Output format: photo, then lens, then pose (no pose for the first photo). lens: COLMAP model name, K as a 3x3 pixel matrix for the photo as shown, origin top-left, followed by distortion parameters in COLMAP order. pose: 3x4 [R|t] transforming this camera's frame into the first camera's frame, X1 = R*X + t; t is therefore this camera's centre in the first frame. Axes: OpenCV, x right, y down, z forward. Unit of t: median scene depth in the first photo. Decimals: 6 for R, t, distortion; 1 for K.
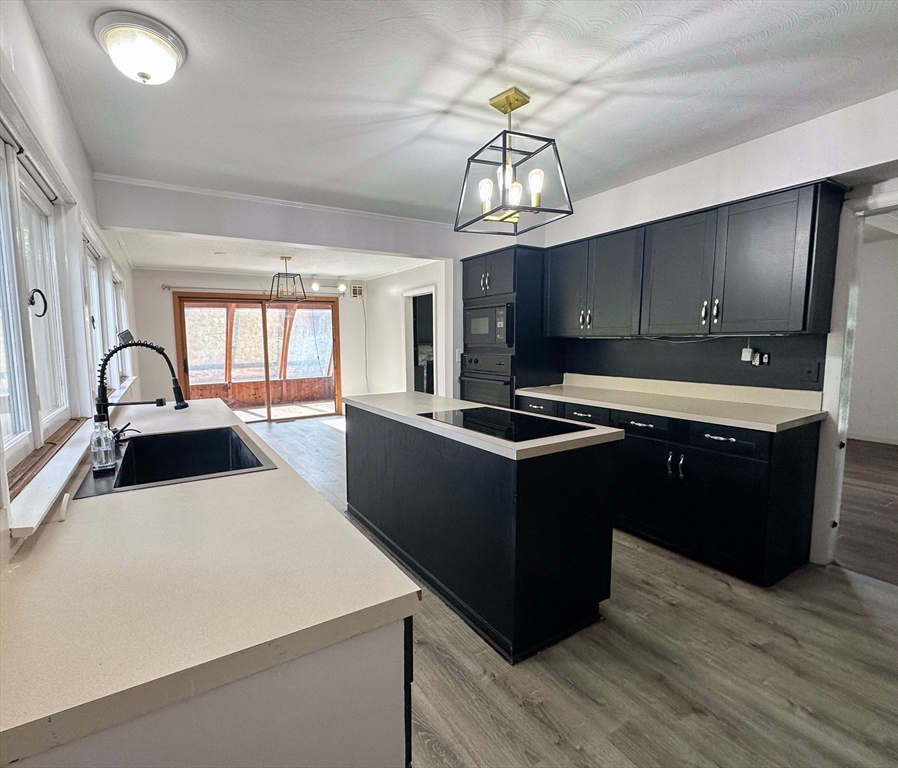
lens RADIAL K [[433.4, 0, 397.2], [0, 433.4, 381.0], [0, 0, 1]] dist [-0.000468, -0.000107]
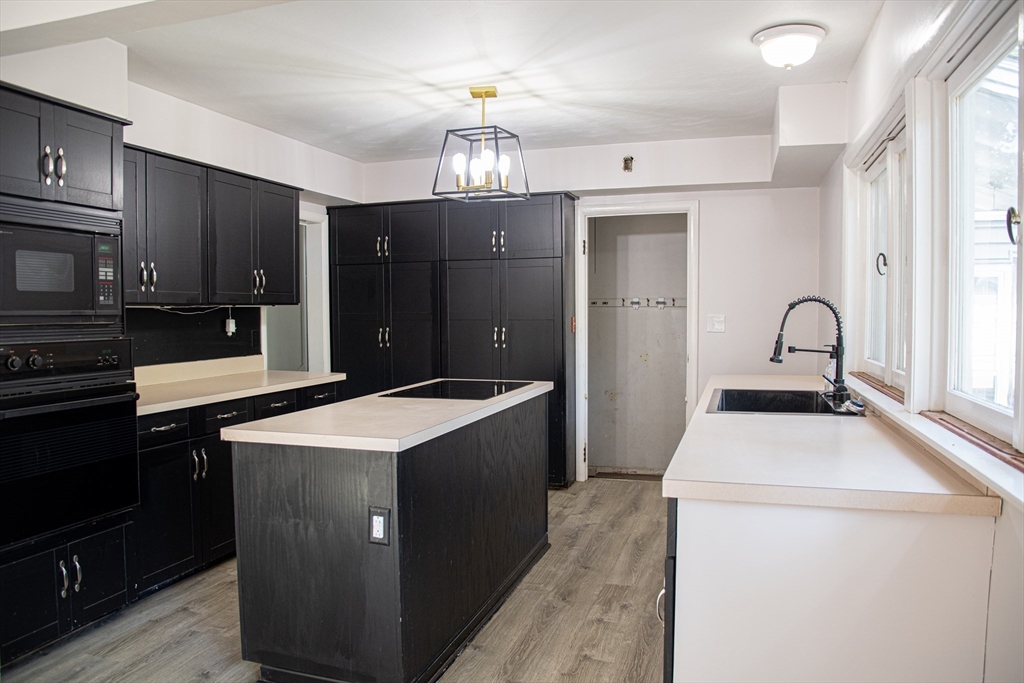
lens RADIAL K [[702.4, 0, 510.7], [0, 702.4, 338.9], [0, 0, 1]] dist [-0.006318, -0.000731]
pose [[-0.680870, -0.013427, 0.732281, -0.282603], [0.084296, 0.991751, 0.096563, -0.045908], [-0.727537, 0.127475, -0.674122, 0.565522]]
